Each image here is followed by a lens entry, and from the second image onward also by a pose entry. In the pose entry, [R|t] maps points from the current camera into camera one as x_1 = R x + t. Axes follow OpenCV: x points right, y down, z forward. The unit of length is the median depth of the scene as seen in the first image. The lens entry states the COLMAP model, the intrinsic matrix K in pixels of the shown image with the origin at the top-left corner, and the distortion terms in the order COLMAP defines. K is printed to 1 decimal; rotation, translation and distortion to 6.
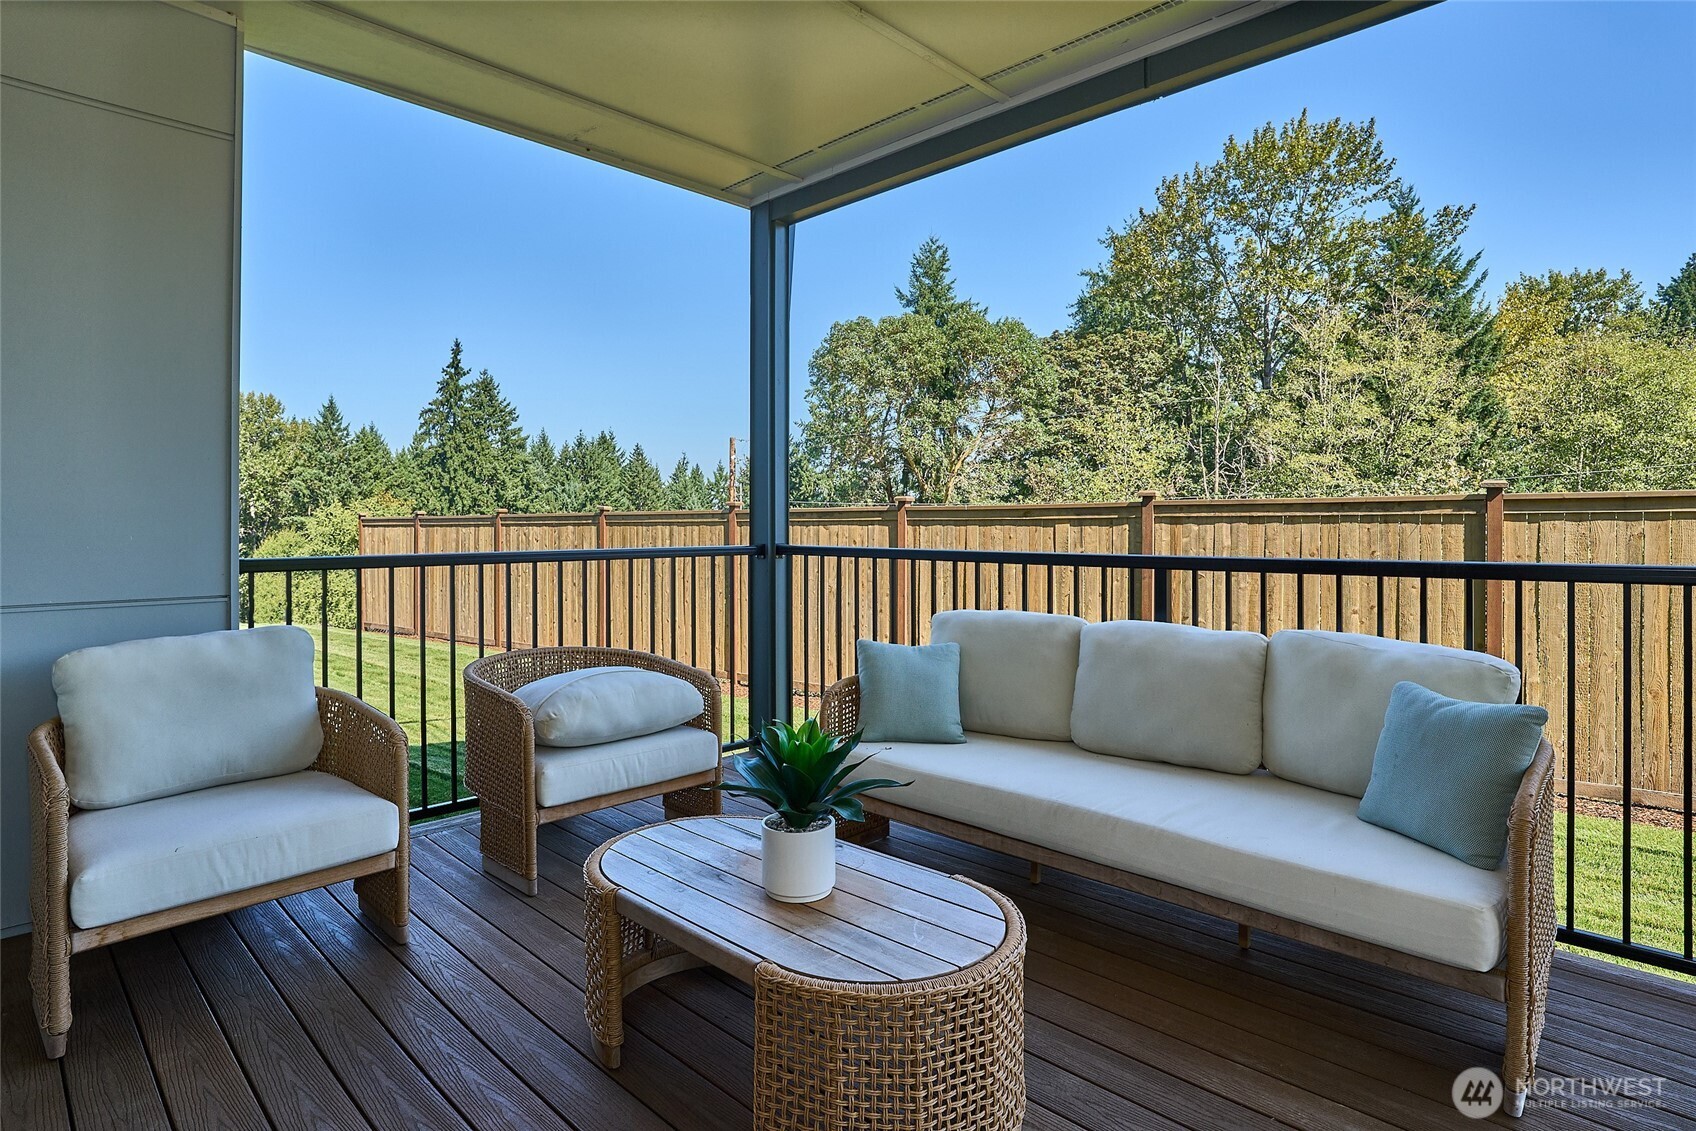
lens RADIAL K [[899.3, 0, 865.5], [0, 899.3, 522.2], [0, 0, 1]] dist [-0.025412, -0.001405]
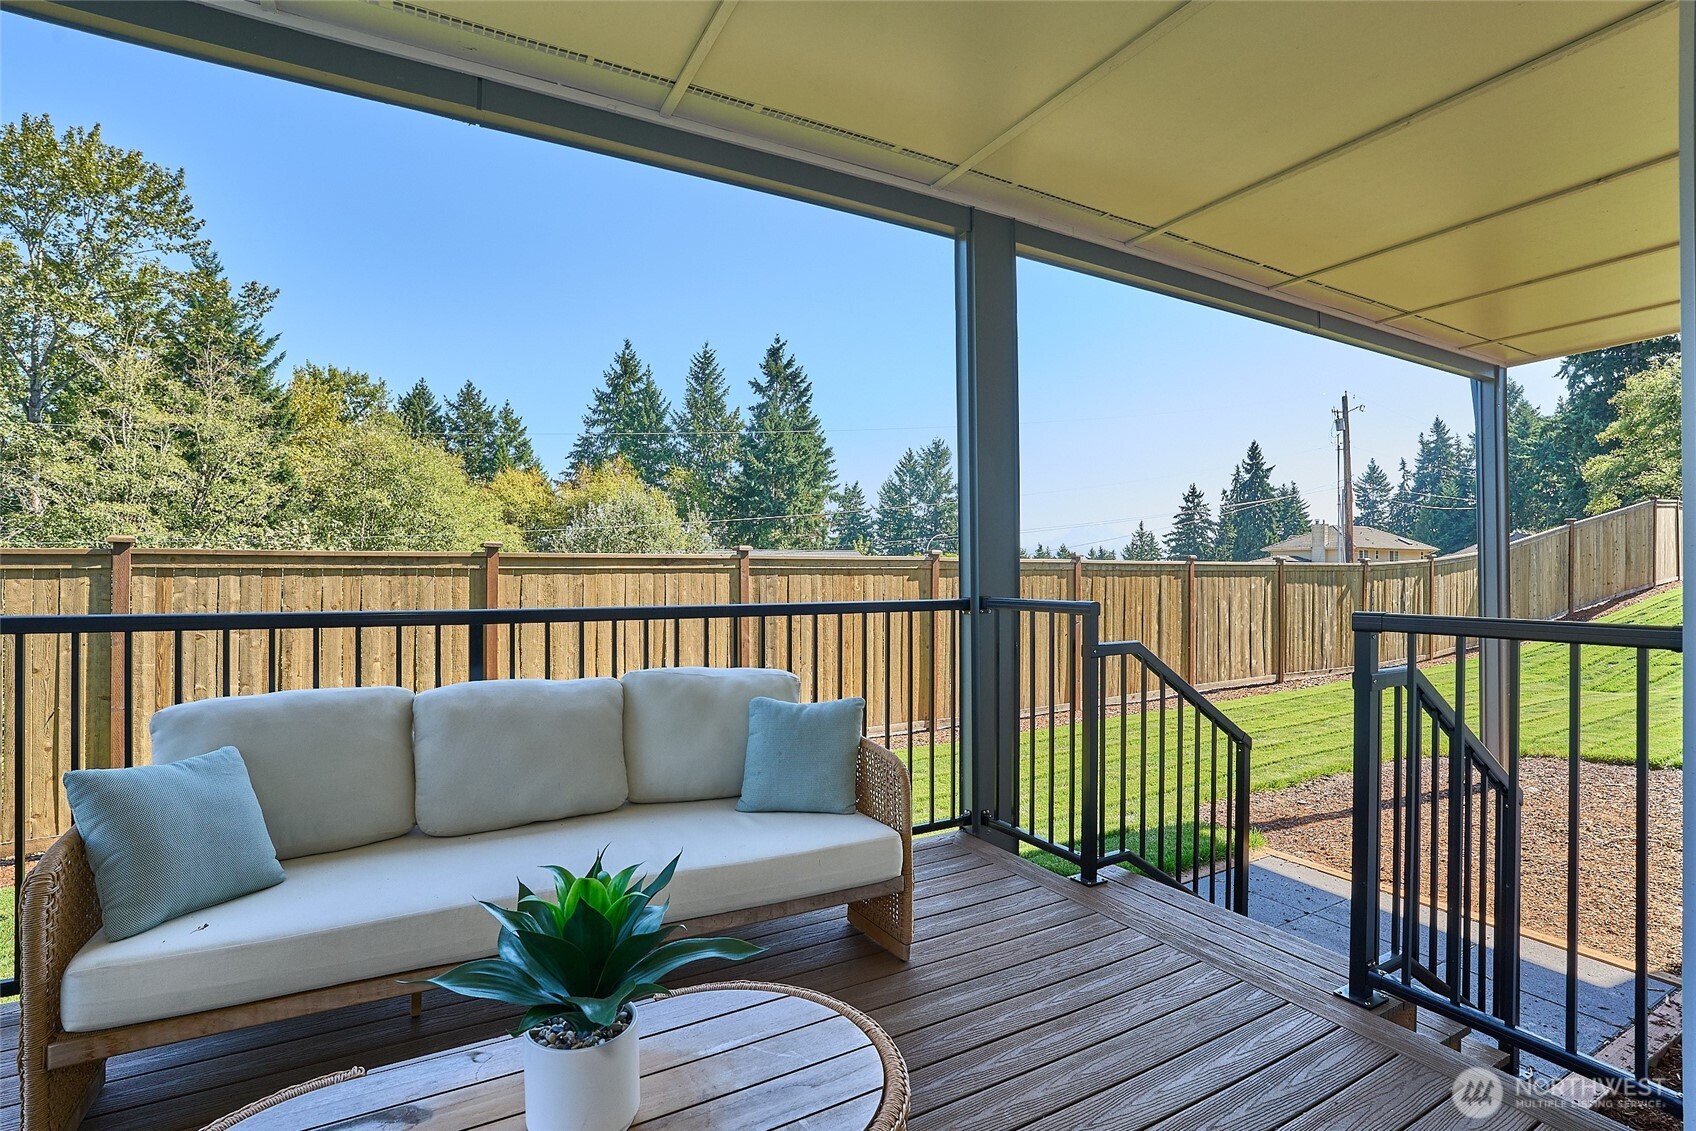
lens RADIAL K [[811.5, 0, 819.4], [0, 811.5, 562.2], [0, 0, 1]] dist [-0.041155, 0.013170]
pose [[0.301334, 0.019969, 0.953310, -0.190162], [-0.002417, 0.999793, -0.020178, 0.001967], [-0.953516, 0.003777, 0.301320, 0.207892]]
